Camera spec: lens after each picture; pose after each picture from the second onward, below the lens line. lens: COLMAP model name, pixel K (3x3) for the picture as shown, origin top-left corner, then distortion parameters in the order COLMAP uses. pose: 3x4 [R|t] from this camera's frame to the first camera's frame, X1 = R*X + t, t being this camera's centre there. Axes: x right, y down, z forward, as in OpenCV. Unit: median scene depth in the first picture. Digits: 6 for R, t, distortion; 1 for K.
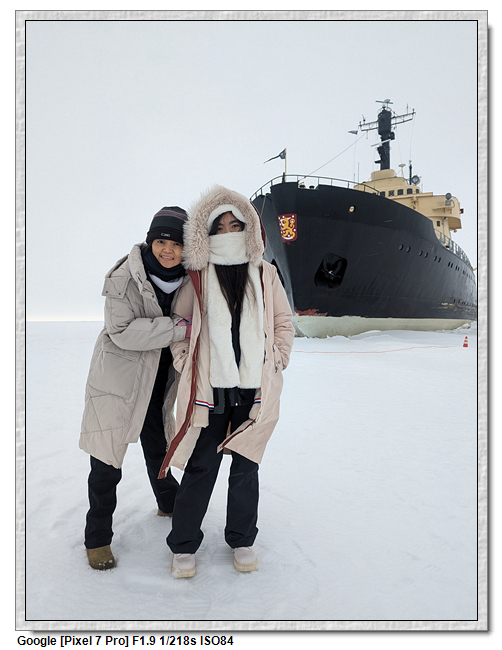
lens RADIAL K [[414.9, 0, 248.0], [0, 414.9, 321.7], [0, 0, 1]] dist [0.048801, -0.048092]
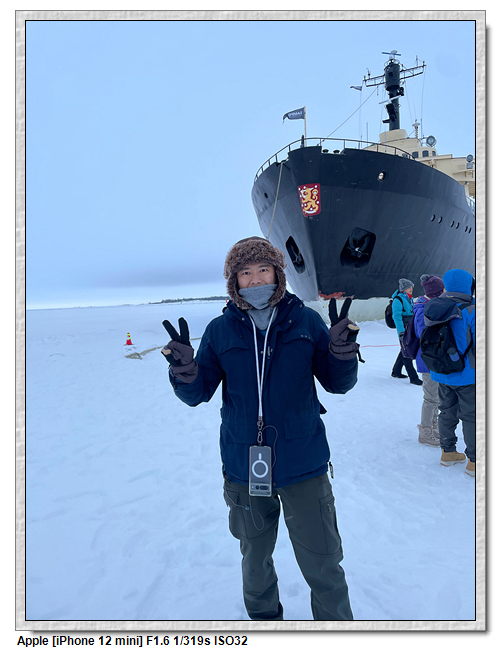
lens RADIAL K [[450.2, 0, 248.8], [0, 450.2, 320.9], [0, 0, 1]] dist [0.027392, -0.043057]
pose [[0.998600, -0.039890, 0.034752, -0.057571], [0.038307, 0.998249, 0.045063, -0.016517], [-0.036488, -0.043669, 0.998380, 0.042039]]
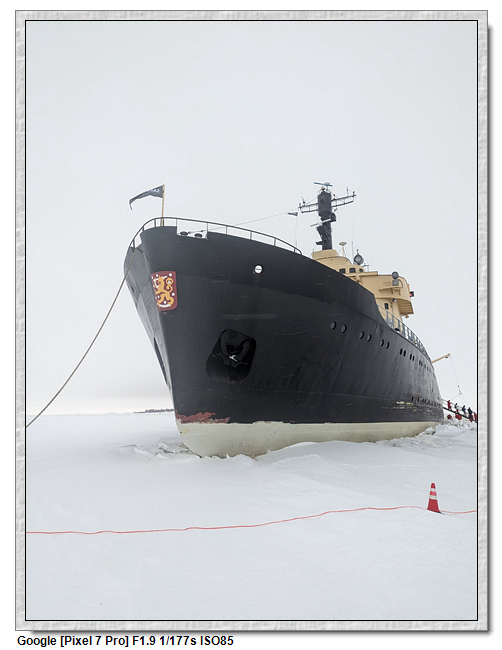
lens RADIAL K [[414.9, 0, 242.4], [0, 414.9, 319.4], [0, 0, 1]] dist [0.048801, -0.048092]
pose [[0.997616, 0.019168, 0.066293, 0.139780], [-0.004016, 0.975148, -0.221516, -0.023153], [-0.068891, 0.220722, 0.972901, 0.262973]]
